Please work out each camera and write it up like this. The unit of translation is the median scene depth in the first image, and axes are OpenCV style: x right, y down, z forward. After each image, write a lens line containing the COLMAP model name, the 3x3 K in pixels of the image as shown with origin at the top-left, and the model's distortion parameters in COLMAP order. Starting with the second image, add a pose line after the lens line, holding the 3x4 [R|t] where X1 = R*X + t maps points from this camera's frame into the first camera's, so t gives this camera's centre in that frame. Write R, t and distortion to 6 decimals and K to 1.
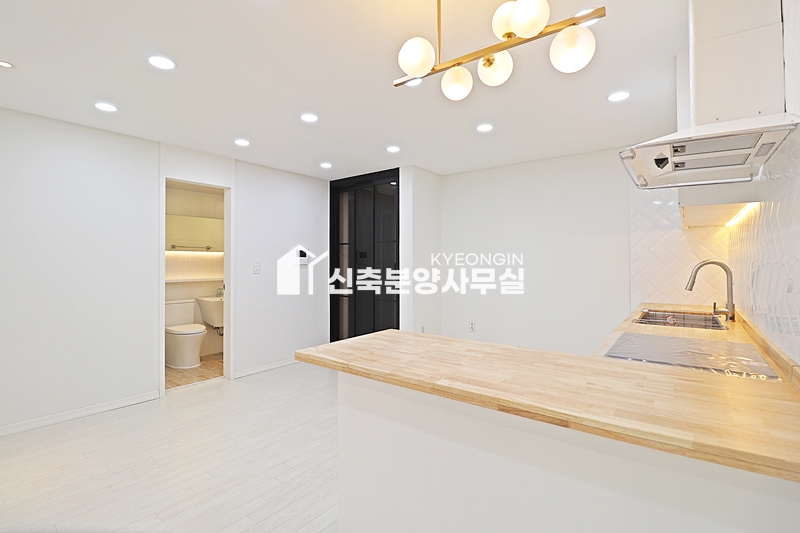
lens RADIAL K [[372.1, 0, 400.7], [0, 372.1, 259.1], [0, 0, 1]] dist [-0.002326, -0.012270]
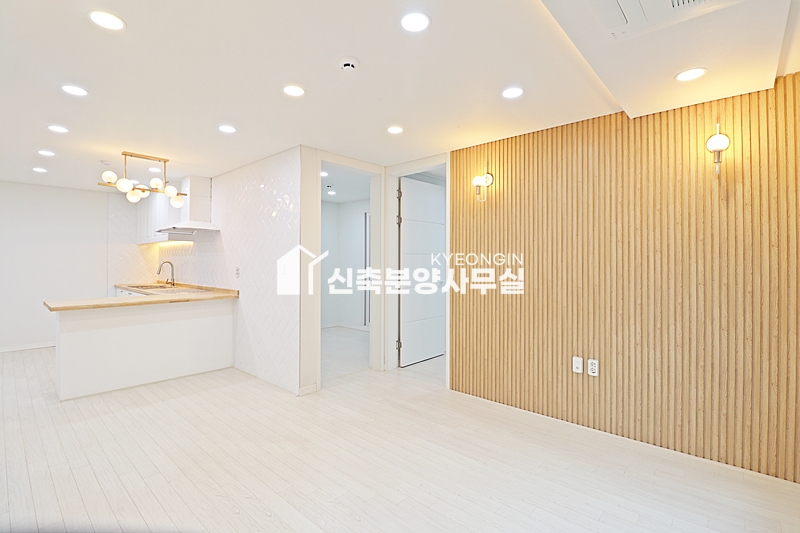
lens RADIAL K [[372.1, 0, 400.0], [0, 372.1, 259.1], [0, 0, 1]] dist [-0.002326, -0.012270]
pose [[0.086490, 0.004570, 0.996242, -0.769334], [-0.012010, 0.999922, -0.003544, -0.010155], [-0.996180, -0.011658, 0.086538, -0.381586]]
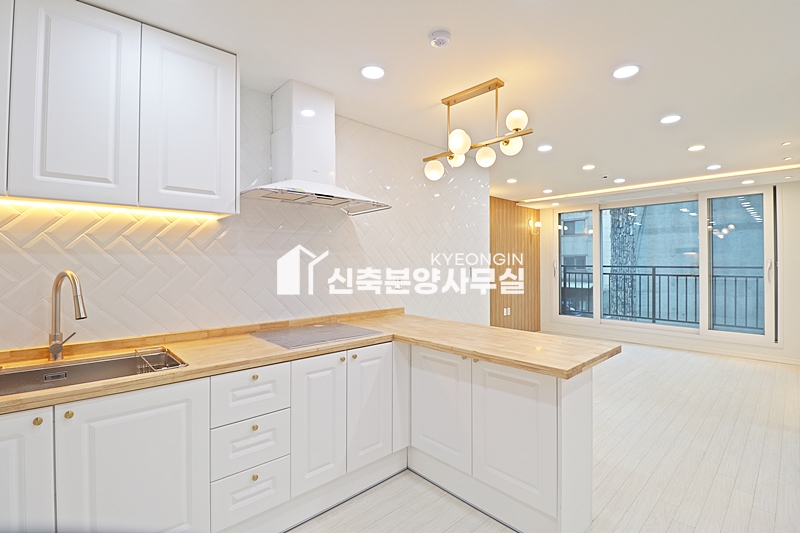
lens RADIAL K [[372.1, 0, 401.6], [0, 372.1, 260.2], [0, 0, 1]] dist [-0.002326, -0.012270]
pose [[-0.985209, 0.000229, 0.171358, 0.078919], [-0.002410, 0.999882, -0.015194, -0.003420], [-0.171342, -0.015382, -0.985092, 0.854822]]
